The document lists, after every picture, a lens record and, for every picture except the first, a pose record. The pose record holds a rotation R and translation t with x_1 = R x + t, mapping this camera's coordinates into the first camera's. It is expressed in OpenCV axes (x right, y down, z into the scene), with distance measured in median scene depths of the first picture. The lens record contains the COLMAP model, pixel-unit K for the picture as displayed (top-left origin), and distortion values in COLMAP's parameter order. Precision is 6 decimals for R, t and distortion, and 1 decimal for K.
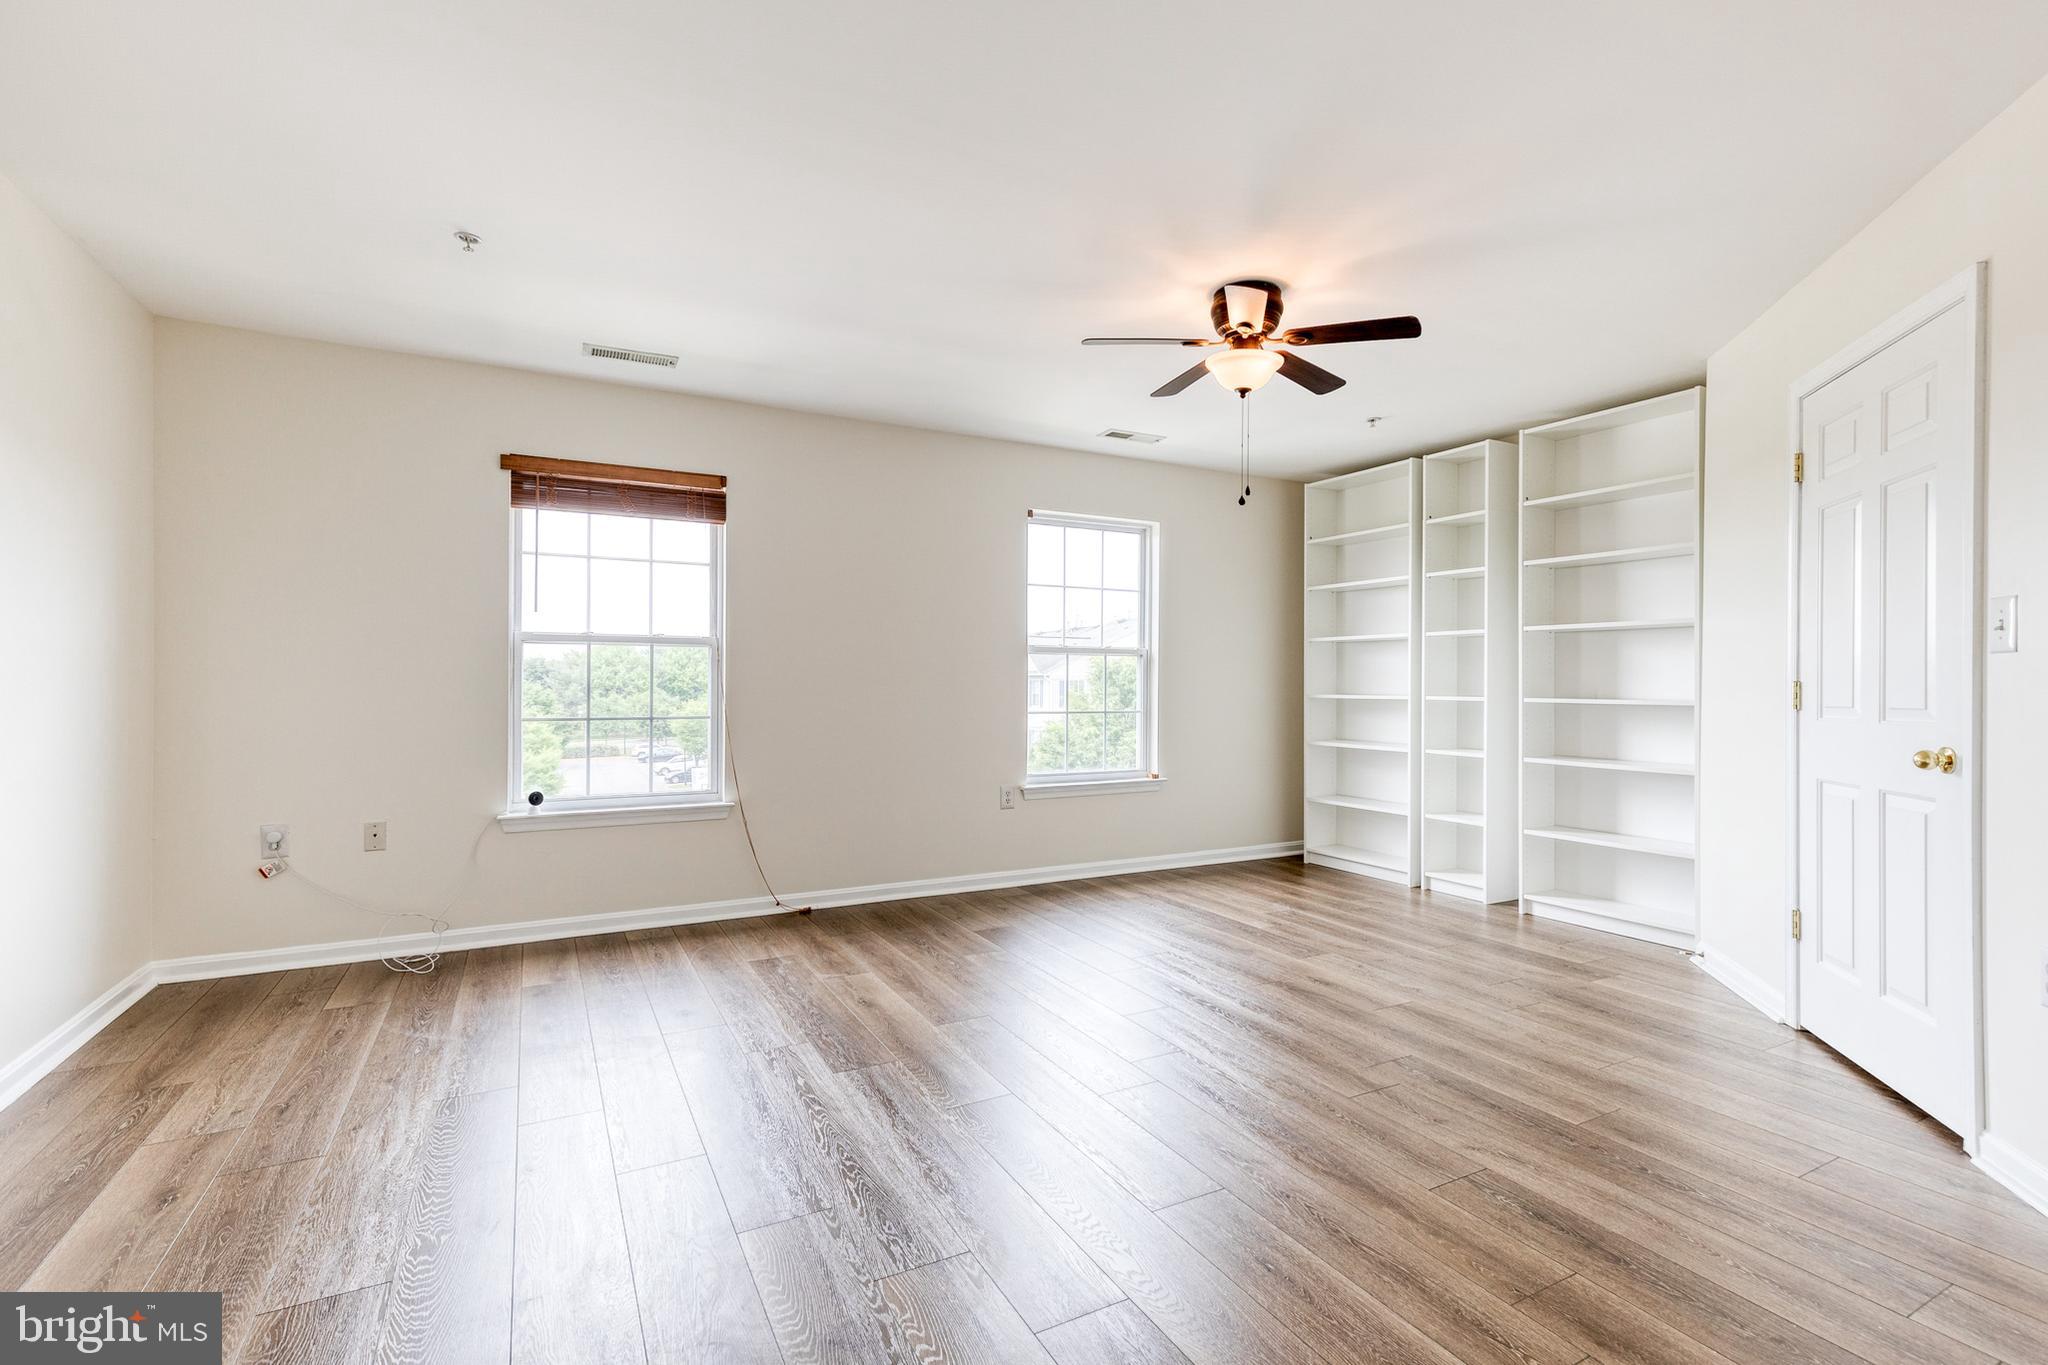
lens RADIAL K [[951.4, 0, 989.5], [0, 951.4, 683.3], [0, 0, 1]] dist [0.000422, -0.000202]
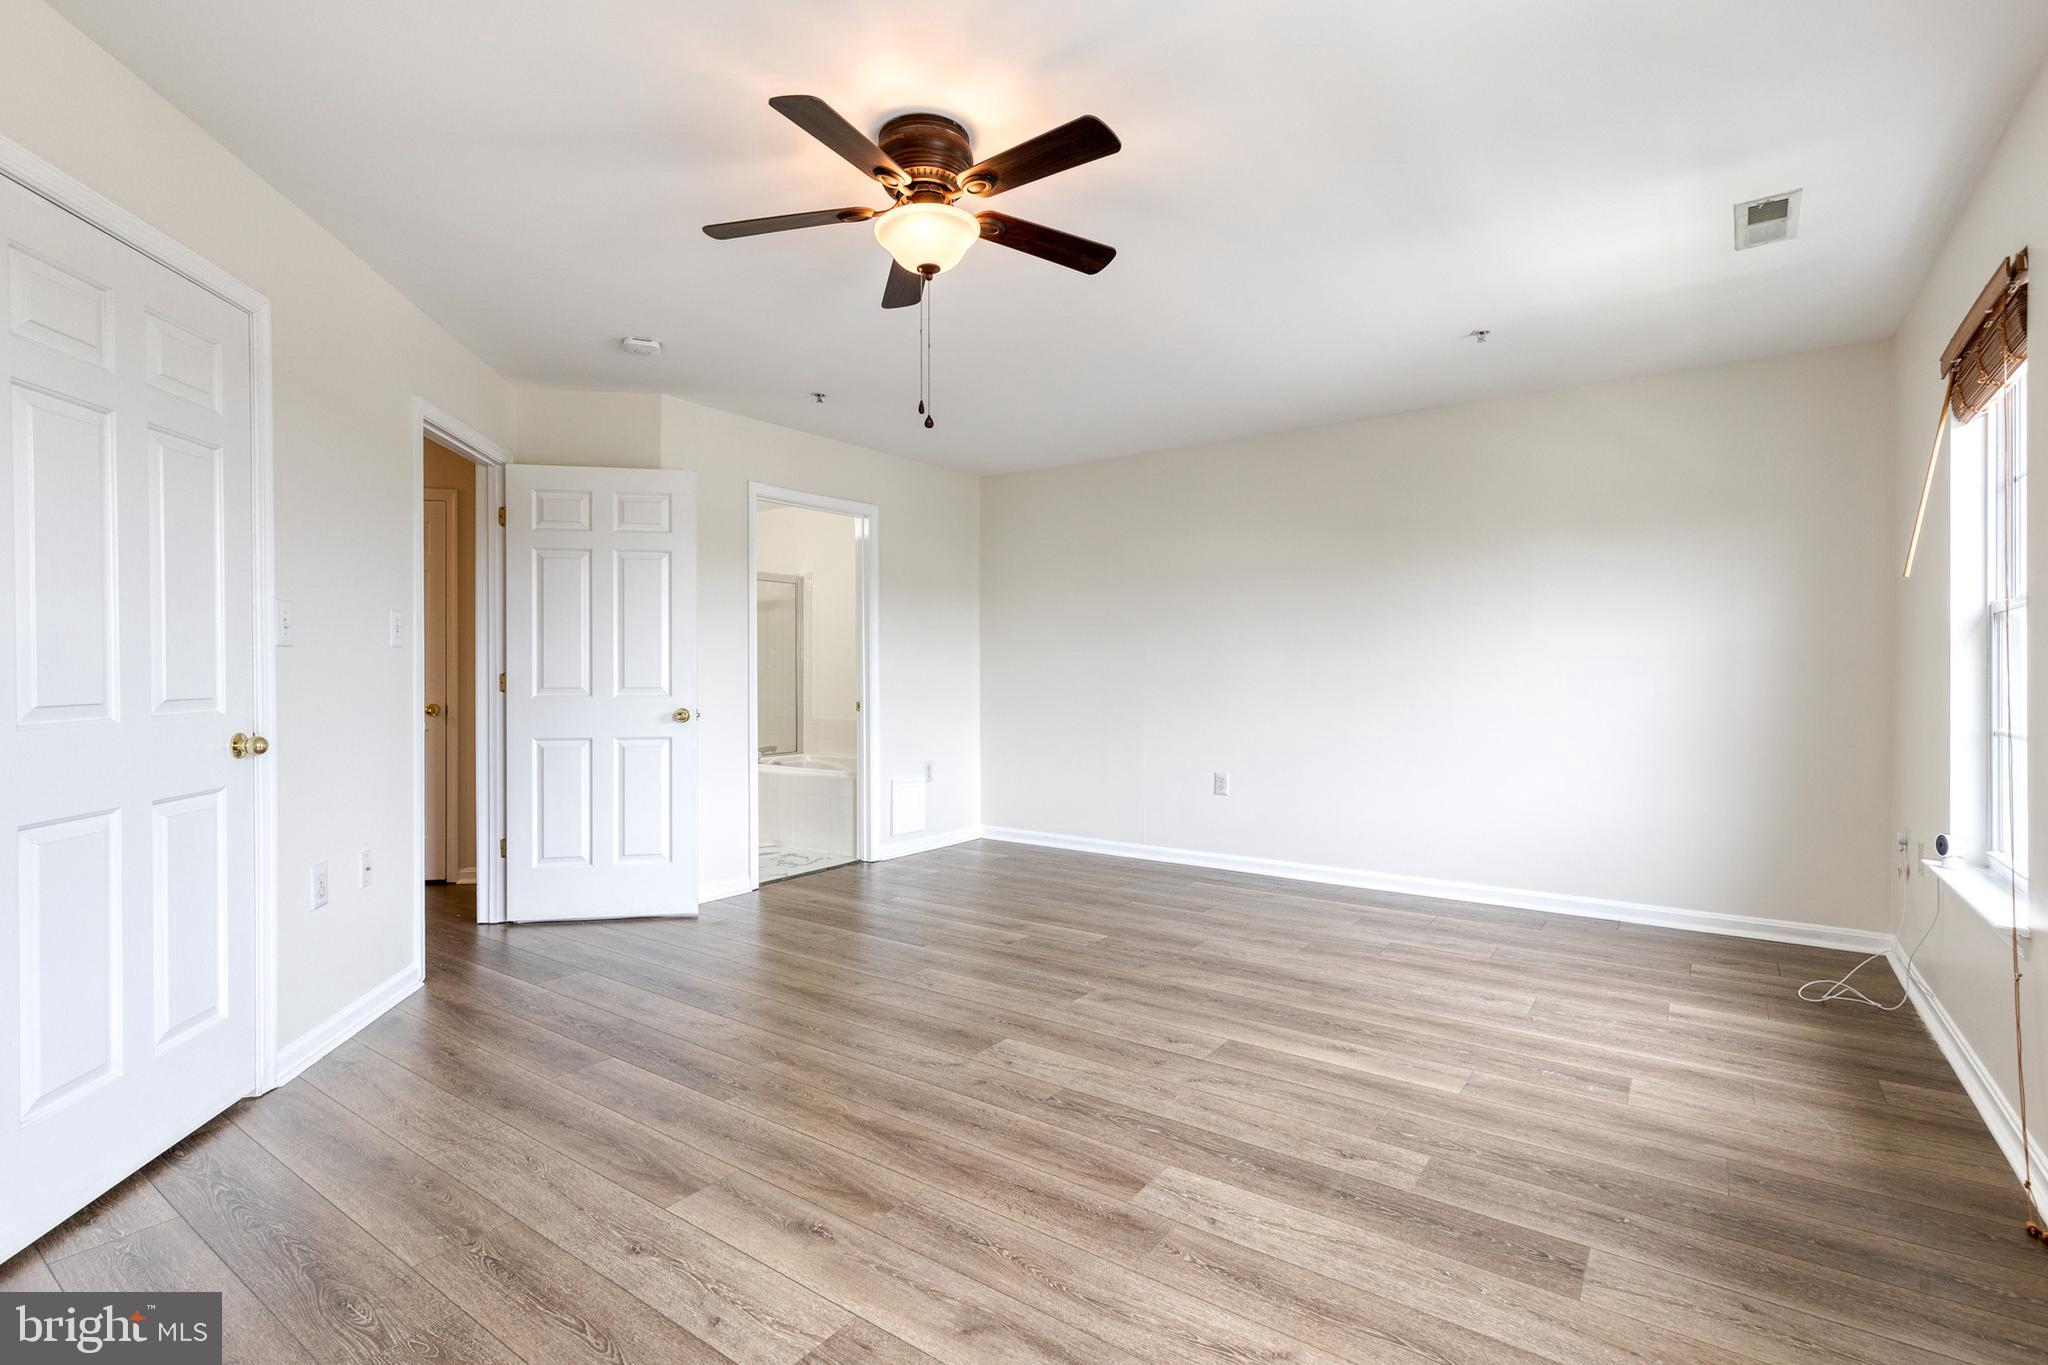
lens RADIAL K [[949.9, 0, 1024.8], [0, 949.9, 671.0], [0, 0, 1]] dist [0.012122, -0.001040]
pose [[-0.877370, -0.002205, -0.479809, 0.460412], [0.000479, 0.999985, -0.005472, 0.003837], [0.479814, -0.005031, -0.877356, 1.405641]]
